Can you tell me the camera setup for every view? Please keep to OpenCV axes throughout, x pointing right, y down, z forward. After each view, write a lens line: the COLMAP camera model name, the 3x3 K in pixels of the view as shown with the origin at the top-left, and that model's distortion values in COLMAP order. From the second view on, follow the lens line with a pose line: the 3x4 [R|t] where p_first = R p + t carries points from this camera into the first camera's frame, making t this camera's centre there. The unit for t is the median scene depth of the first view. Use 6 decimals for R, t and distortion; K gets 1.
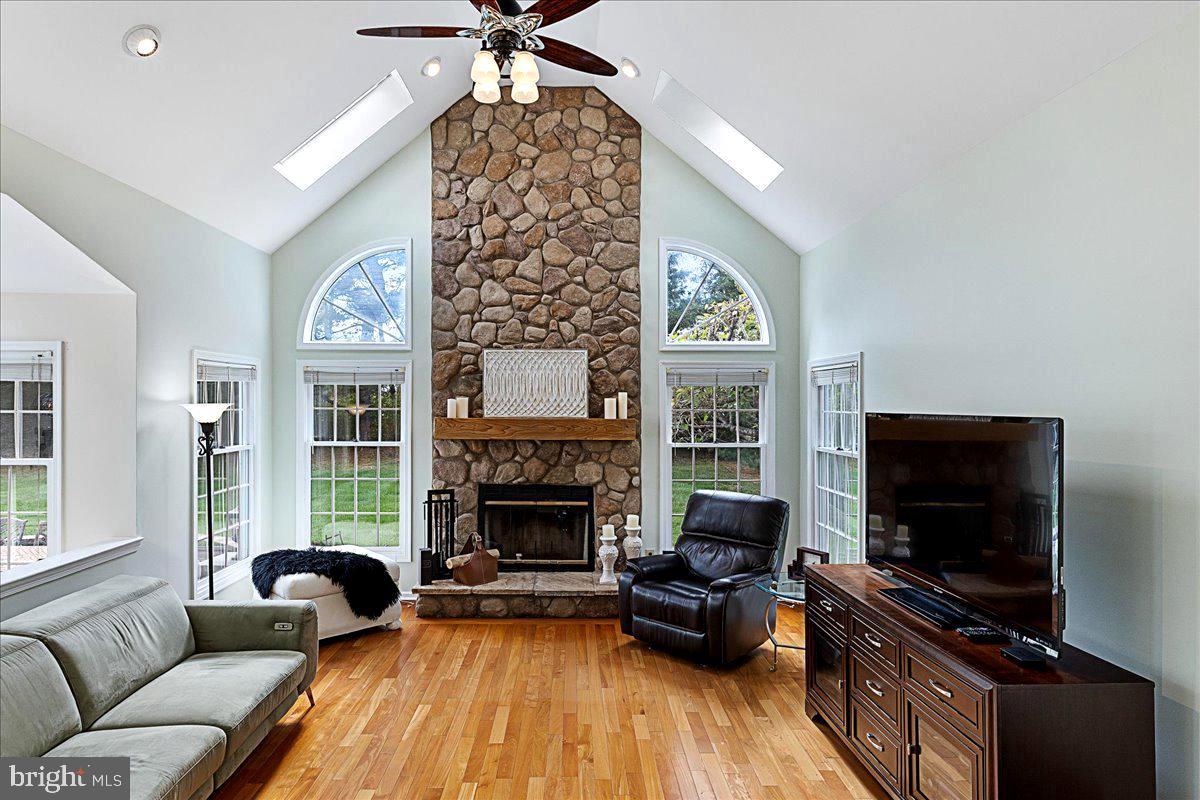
lens RADIAL K [[632.5, 0, 596.5], [0, 632.5, 392.9], [0, 0, 1]] dist [0.002195, -0.000922]
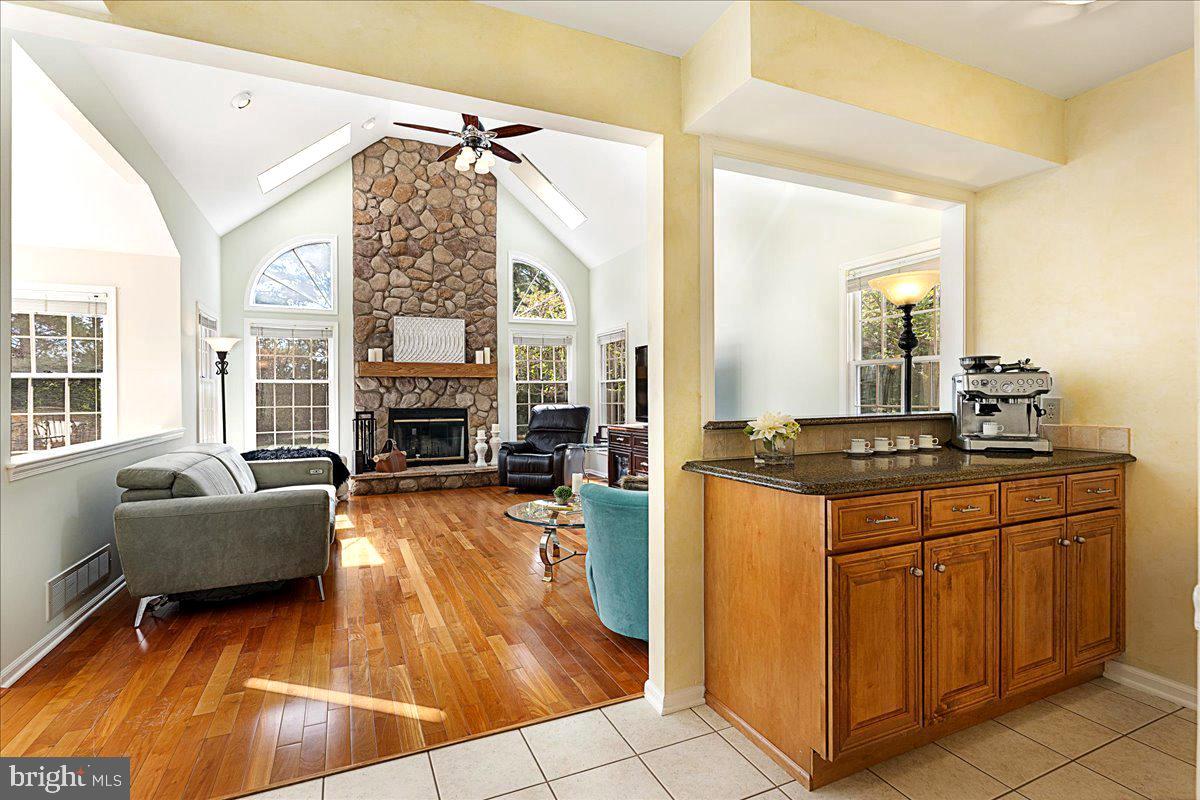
lens RADIAL K [[561.7, 0, 601.5], [0, 561.7, 399.6], [0, 0, 1]] dist [0.021270, 0.000825]
pose [[0.914334, -0.016813, 0.404613, -0.269105], [0.010192, 0.999777, 0.018513, 0.106606], [-0.404834, -0.012803, 0.914301, -0.405361]]
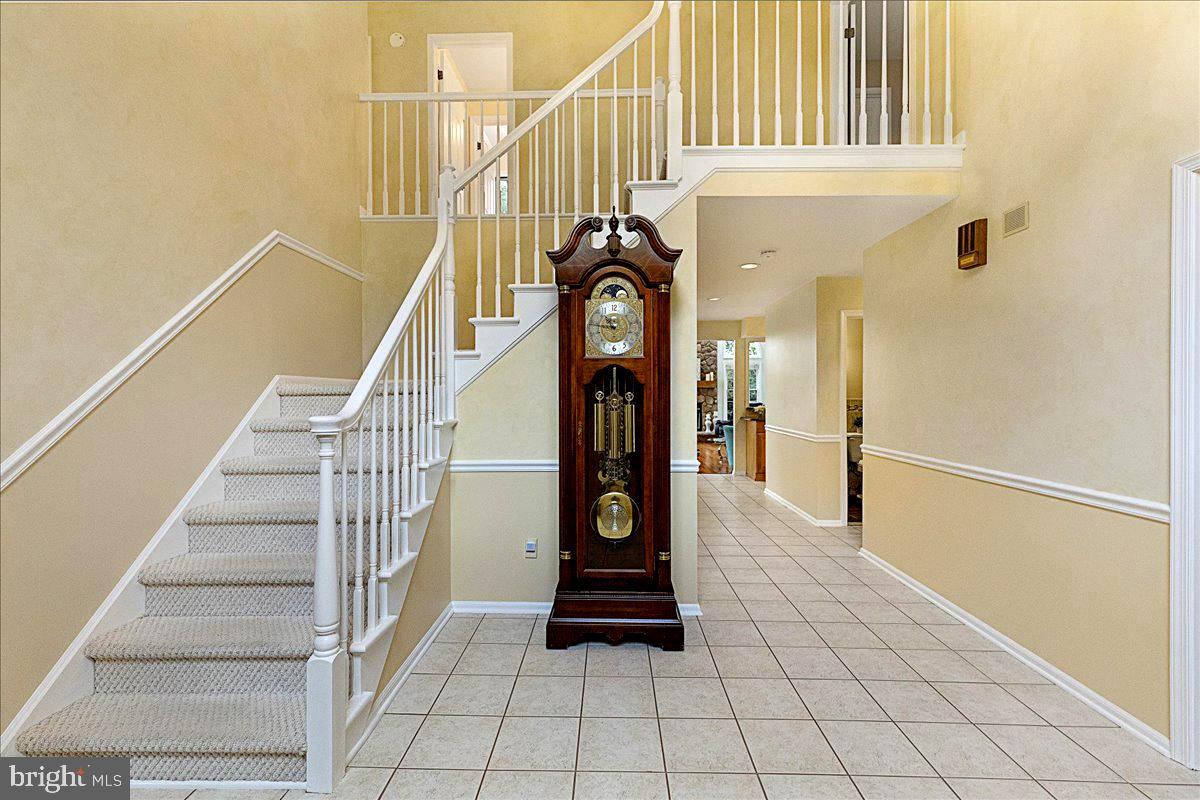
lens RADIAL K [[542.6, 0, 601.0], [0, 542.6, 394.1], [0, 0, 1]] dist [0.002747, -0.000785]
pose [[0.999371, -0.010195, -0.033960, -0.410507], [0.010699, 0.999835, 0.014682, 0.061717], [0.033805, -0.015036, 0.999315, -1.669395]]
